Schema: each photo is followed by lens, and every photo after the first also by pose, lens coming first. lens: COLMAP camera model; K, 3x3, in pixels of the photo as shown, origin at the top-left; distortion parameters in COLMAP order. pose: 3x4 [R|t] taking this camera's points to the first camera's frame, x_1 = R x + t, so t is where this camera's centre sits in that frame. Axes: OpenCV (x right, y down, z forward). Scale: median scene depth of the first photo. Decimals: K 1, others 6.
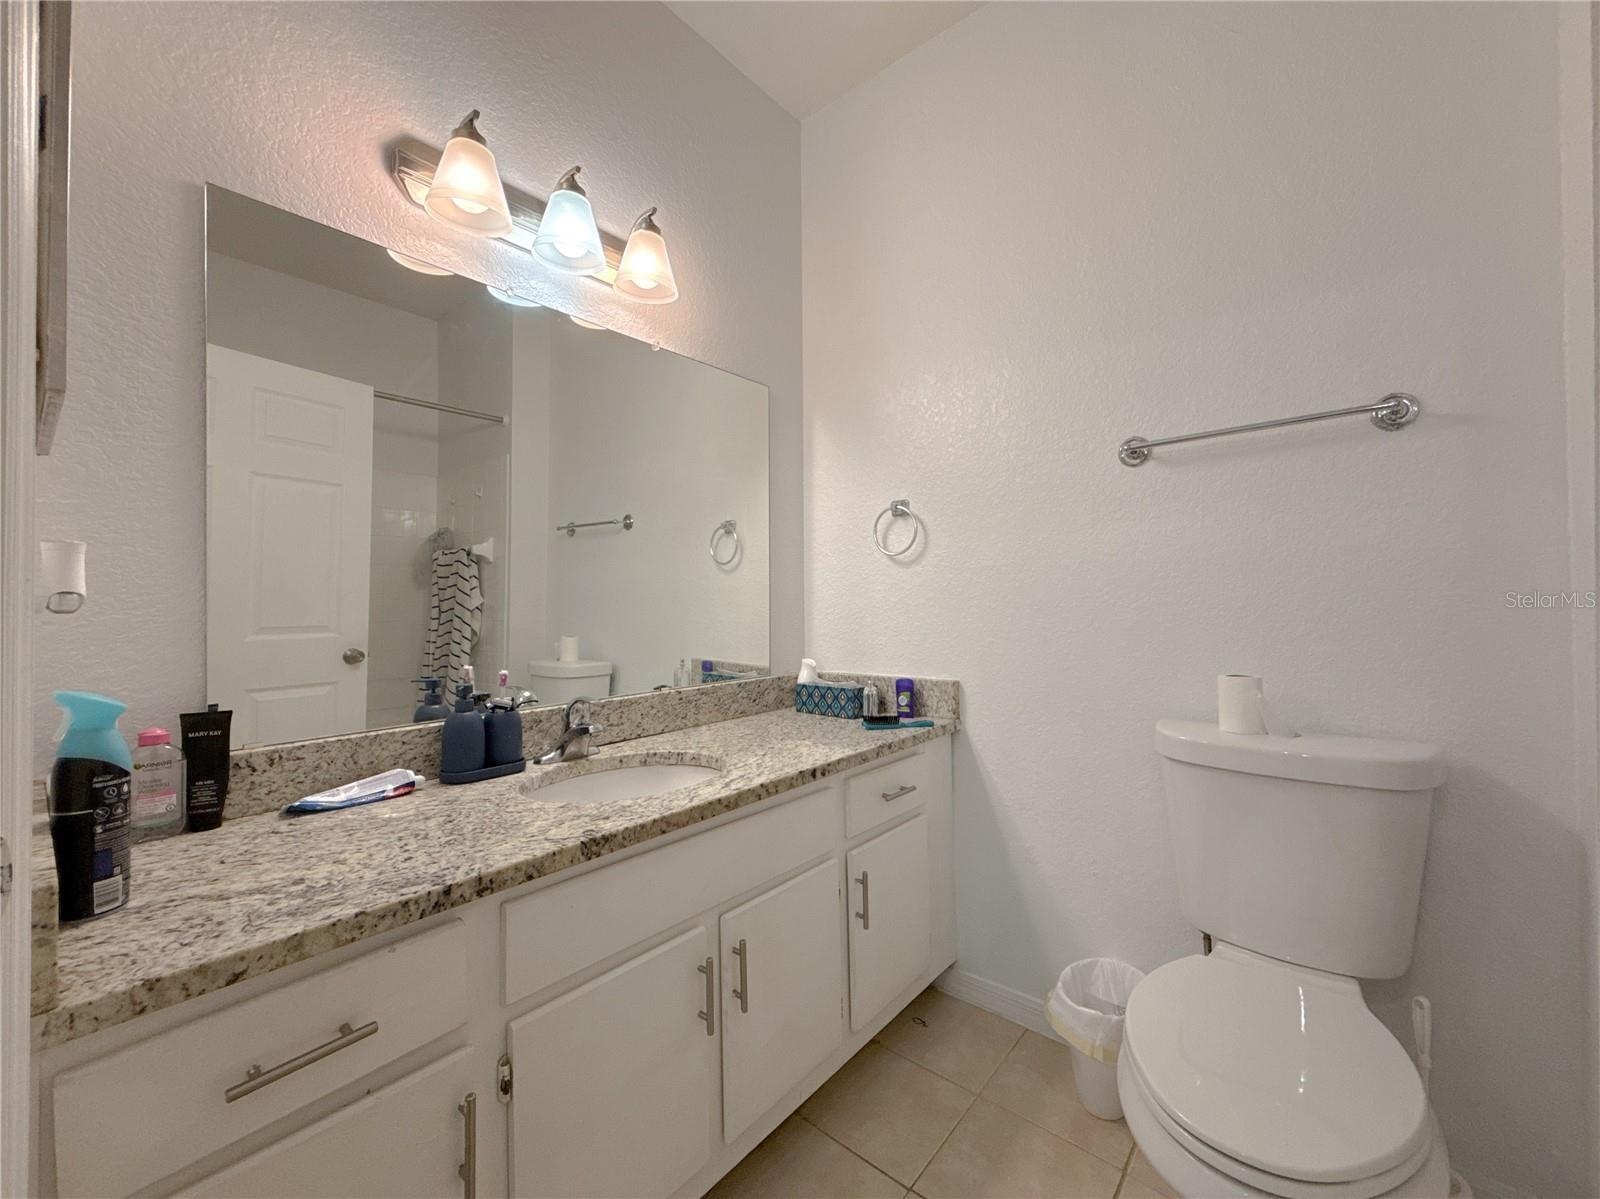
lens RADIAL K [[641.5, 0, 800.1], [0, 641.5, 597.2], [0, 0, 1]] dist [-0.001747, 0.000082]
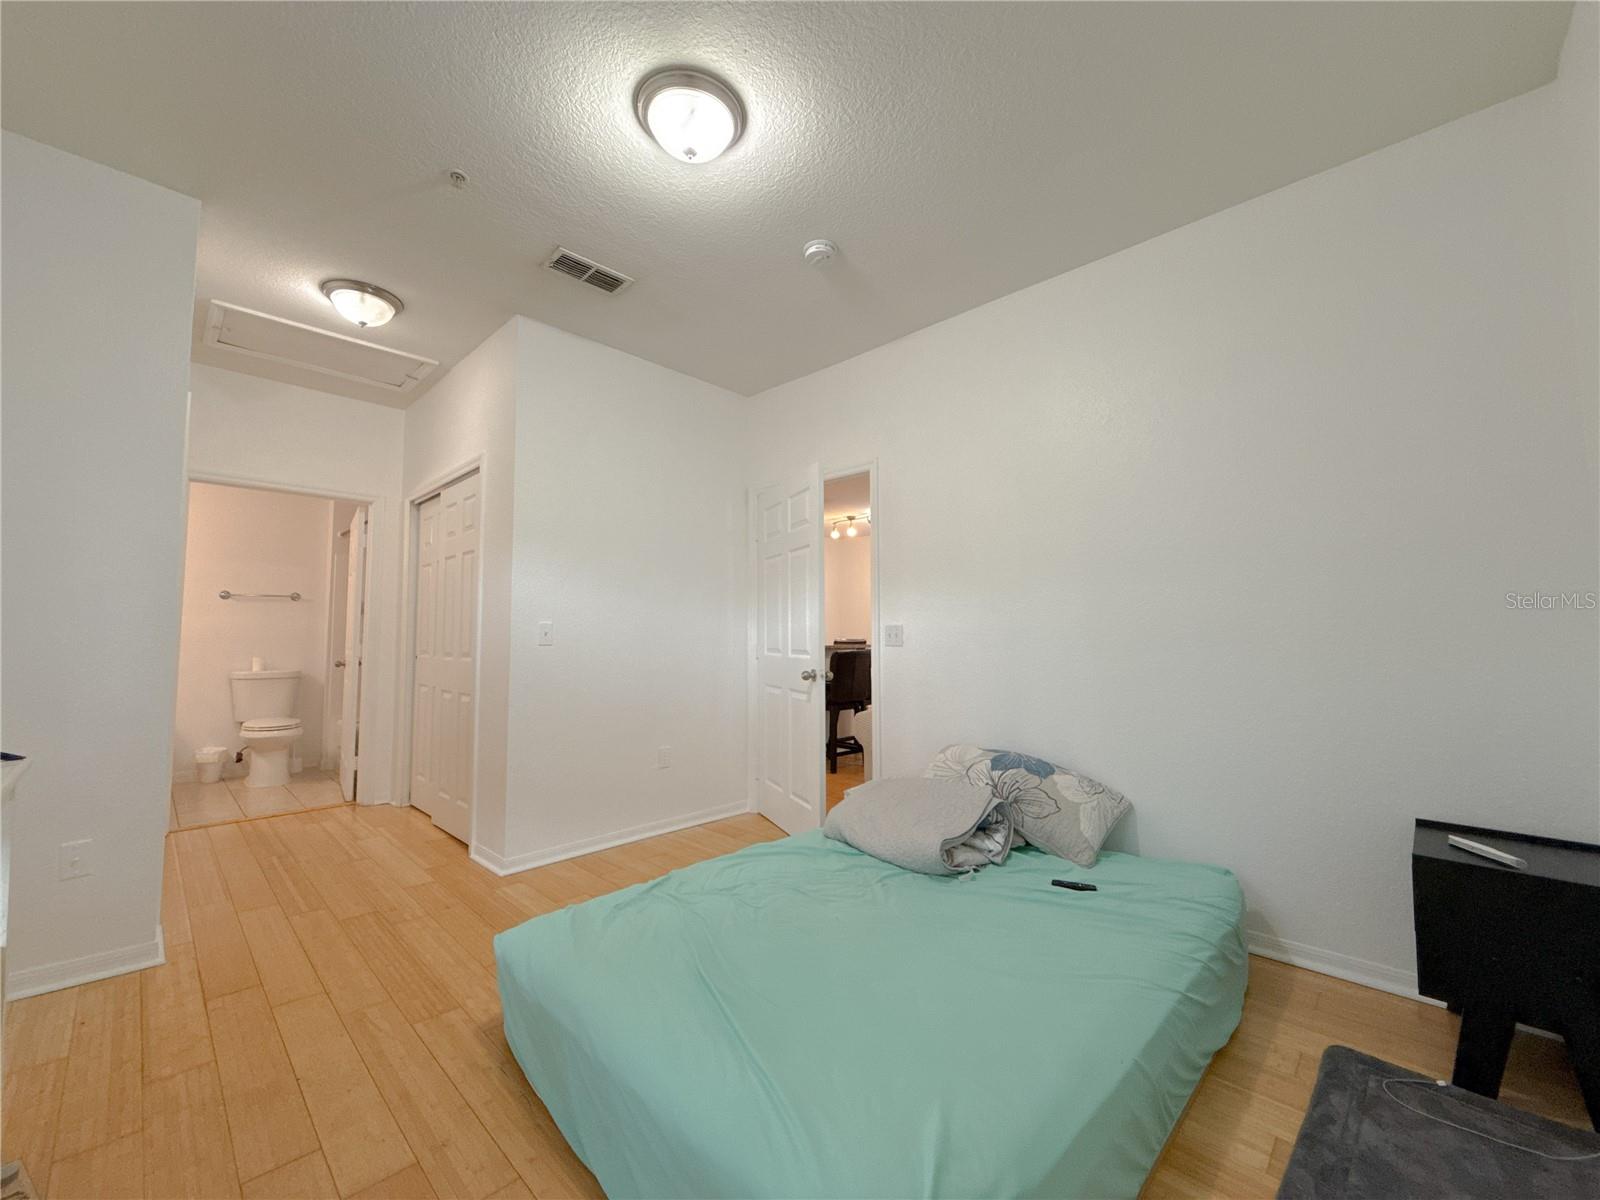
lens RADIAL K [[641.5, 0, 800.1], [0, 641.5, 597.7], [0, 0, 1]] dist [-0.001747, 0.000082]
pose [[0.068322, 0.068766, 0.995291, -2.463879], [-0.011522, 0.997610, -0.068135, -0.015383], [-0.997597, -0.006812, 0.068951, -2.117538]]
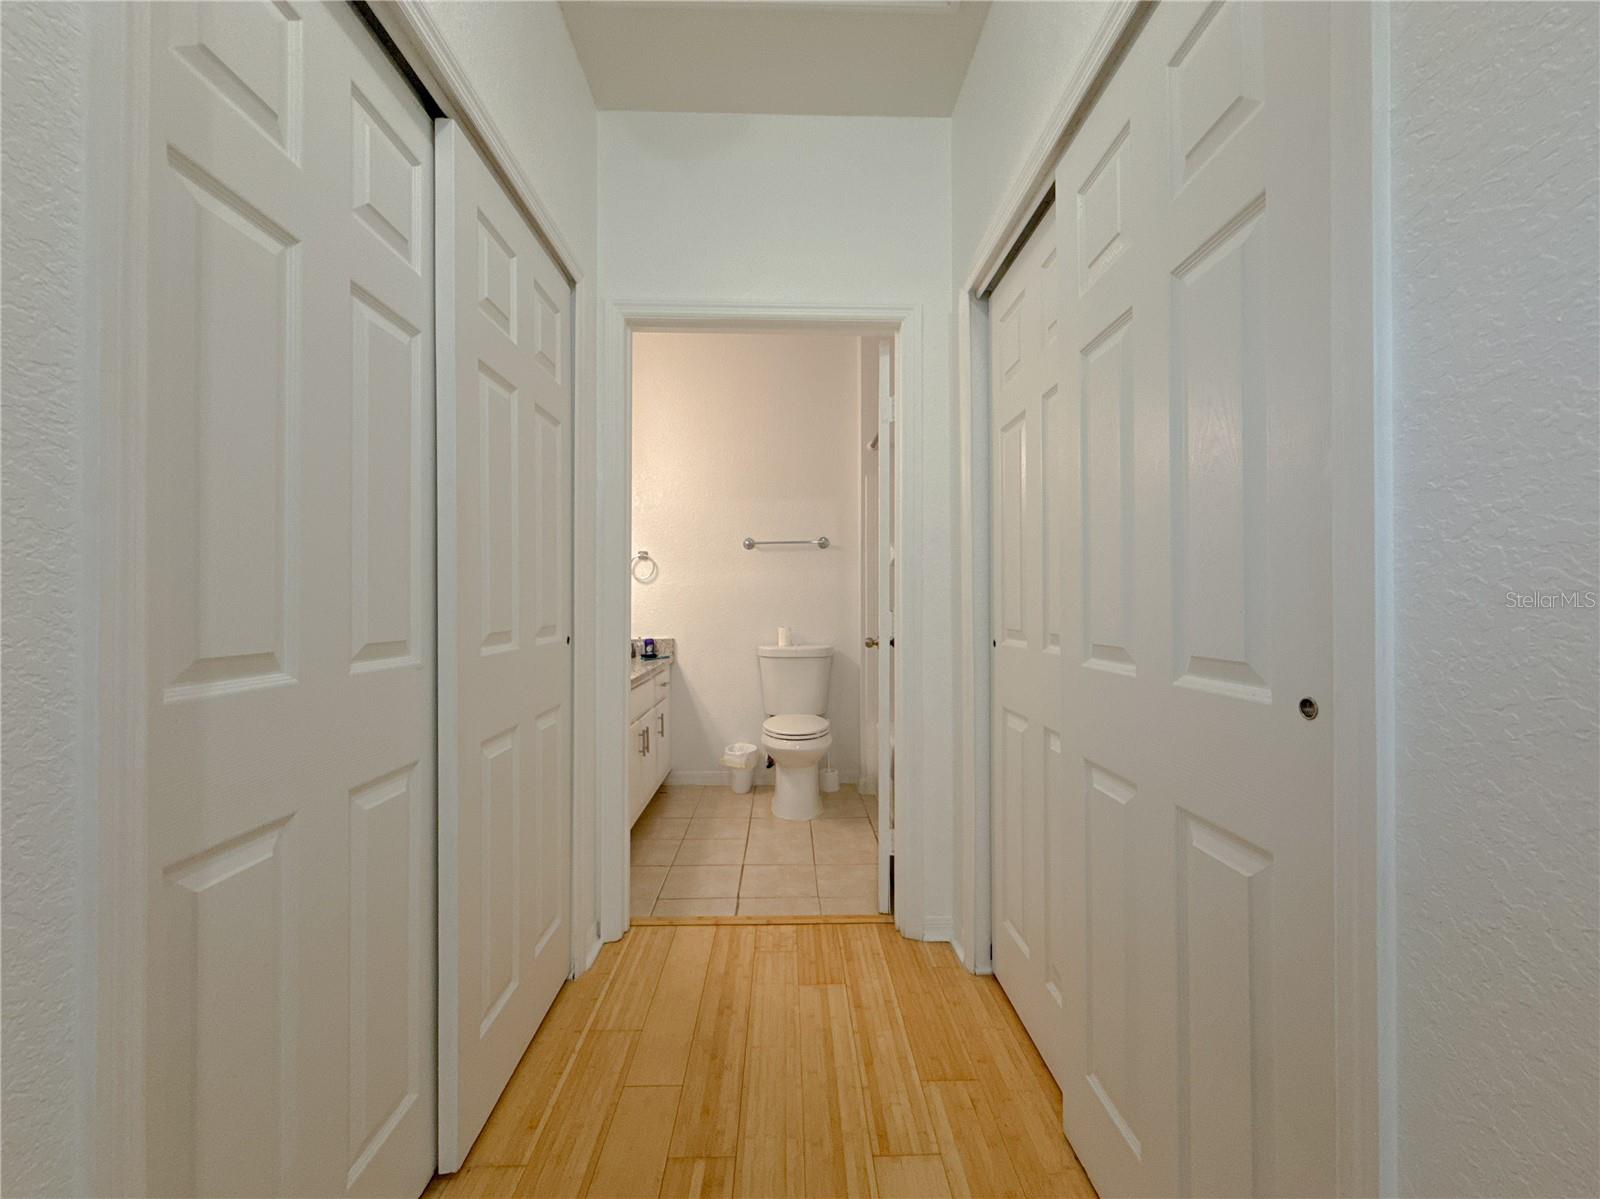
lens RADIAL K [[644.7, 0, 802.6], [0, 644.7, 597.2], [0, 0, 1]] dist [-0.001821, -0.000285]
pose [[0.748375, 0.010532, 0.663192, -0.955939], [-0.012174, 0.999924, -0.002141, -0.010163], [-0.663164, -0.006472, 0.748446, -0.999361]]
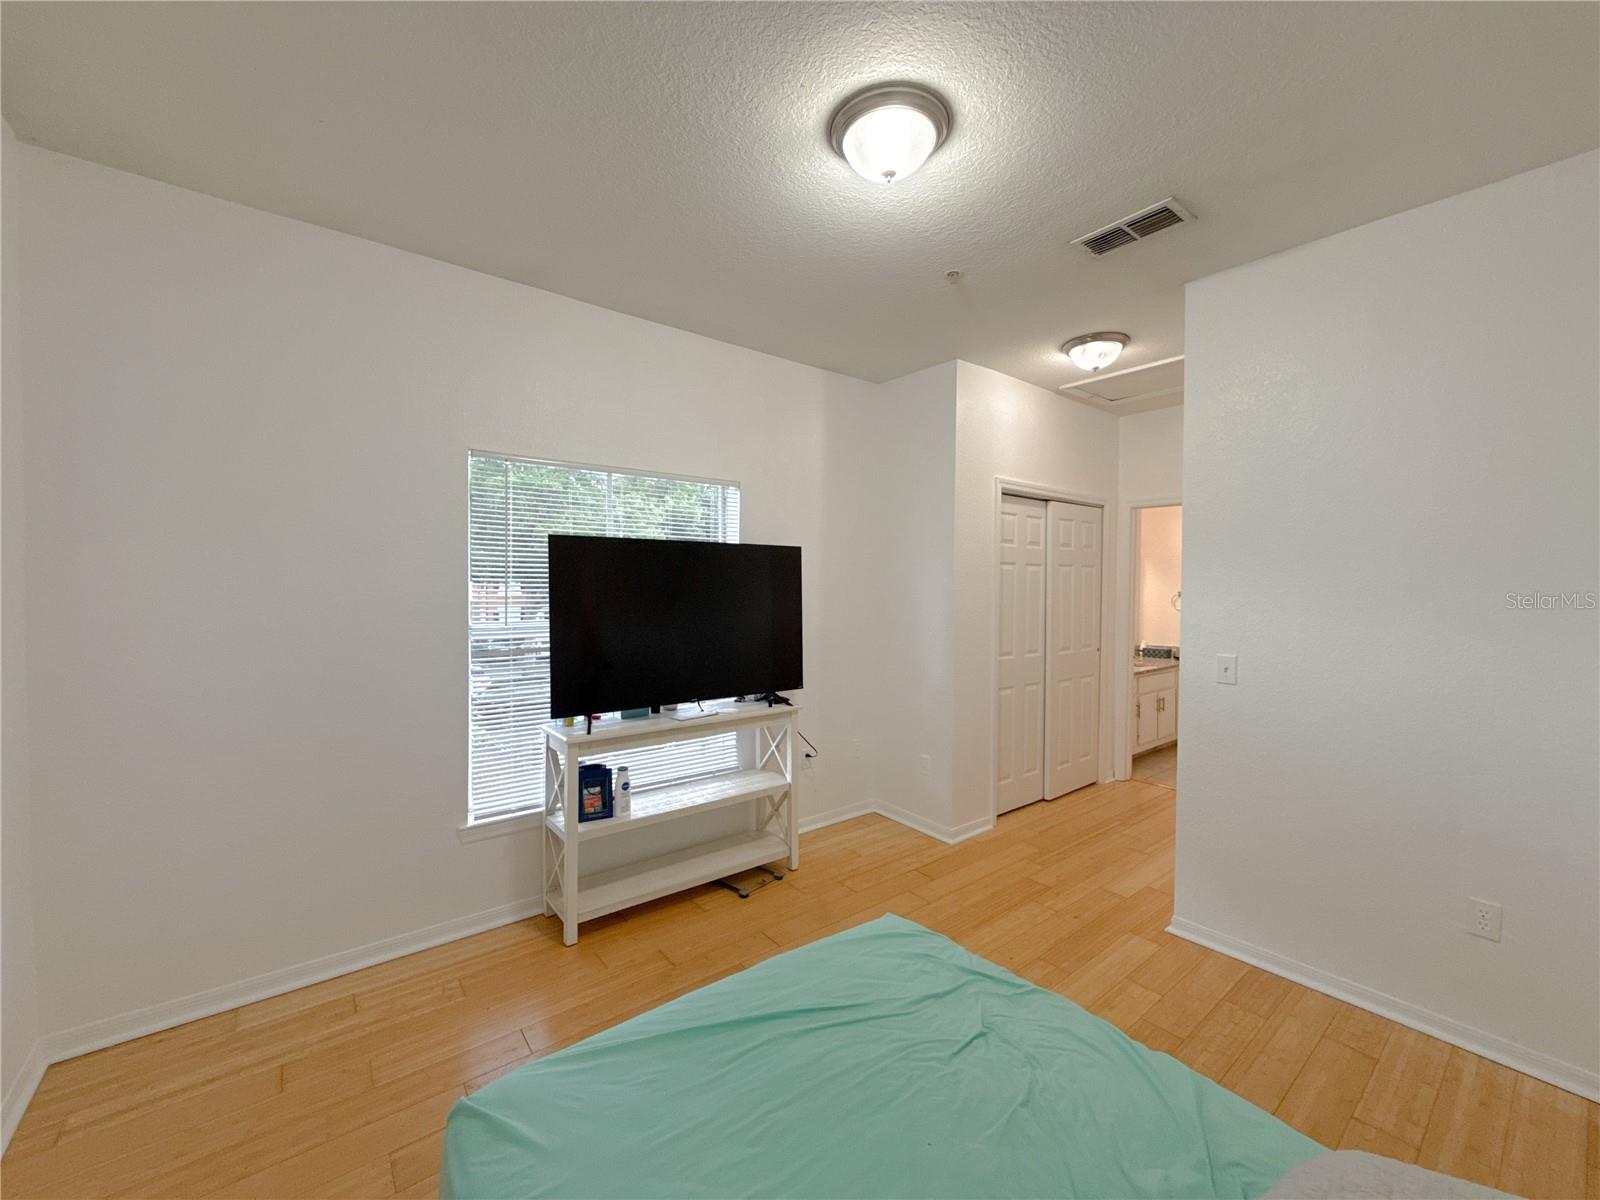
lens RADIAL K [[641.5, 0, 800.1], [0, 641.5, 597.7], [0, 0, 1]] dist [-0.001747, 0.000082]
pose [[0.978674, 0.016091, -0.204788, -1.231282], [-0.008748, 0.999288, 0.036709, -0.258360], [0.205233, -0.034135, 0.978118, -2.952109]]
